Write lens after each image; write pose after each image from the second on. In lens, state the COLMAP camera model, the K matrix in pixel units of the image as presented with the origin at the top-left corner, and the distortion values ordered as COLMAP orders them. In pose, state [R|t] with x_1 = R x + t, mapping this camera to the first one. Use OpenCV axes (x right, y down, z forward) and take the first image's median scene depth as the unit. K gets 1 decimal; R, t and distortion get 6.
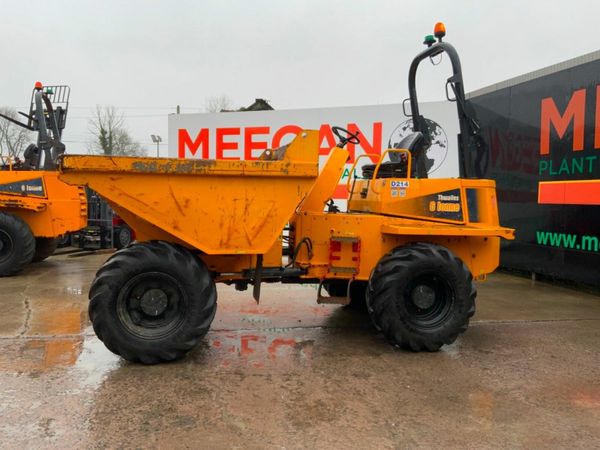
lens RADIAL K [[497.4, 0, 300.0], [0, 497.4, 225.0], [0, 0, 1]] dist [0.093879, -0.186107]
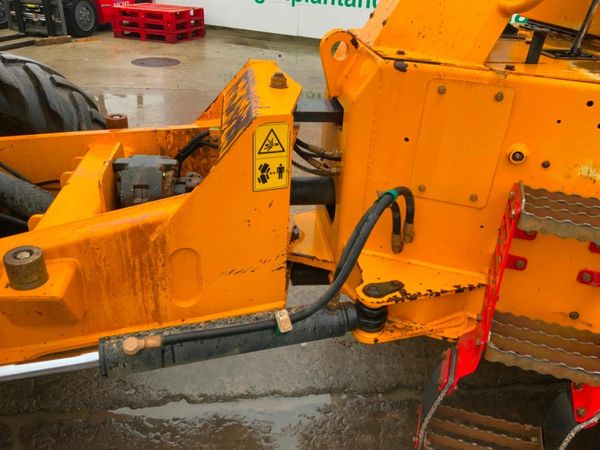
lens RADIAL K [[497.4, 0, 300.0], [0, 497.4, 225.0], [0, 0, 1]] dist [0.093879, -0.186107]
pose [[0.991908, 0.086623, -0.092821, -0.006976], [-0.037456, 0.898209, 0.437969, -0.054121], [0.121311, -0.430948, 0.894185, 0.769729]]
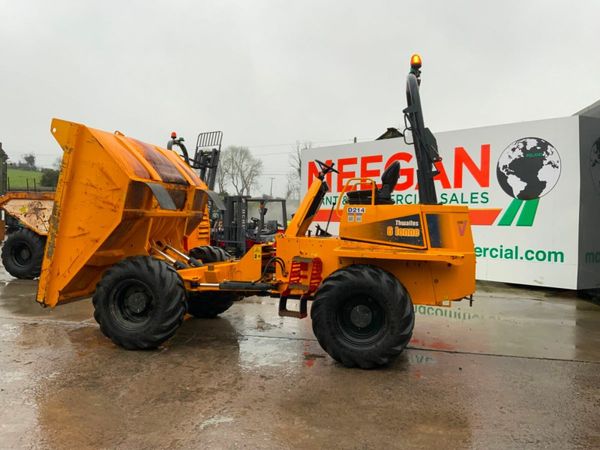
lens RADIAL K [[497.4, 0, 300.0], [0, 497.4, 225.0], [0, 0, 1]] dist [0.093879, -0.186107]
pose [[0.912857, 0.002848, -0.408270, 0.514770], [-0.023820, 0.998644, -0.046293, 0.002381], [0.407585, 0.051984, 0.911686, -0.025743]]
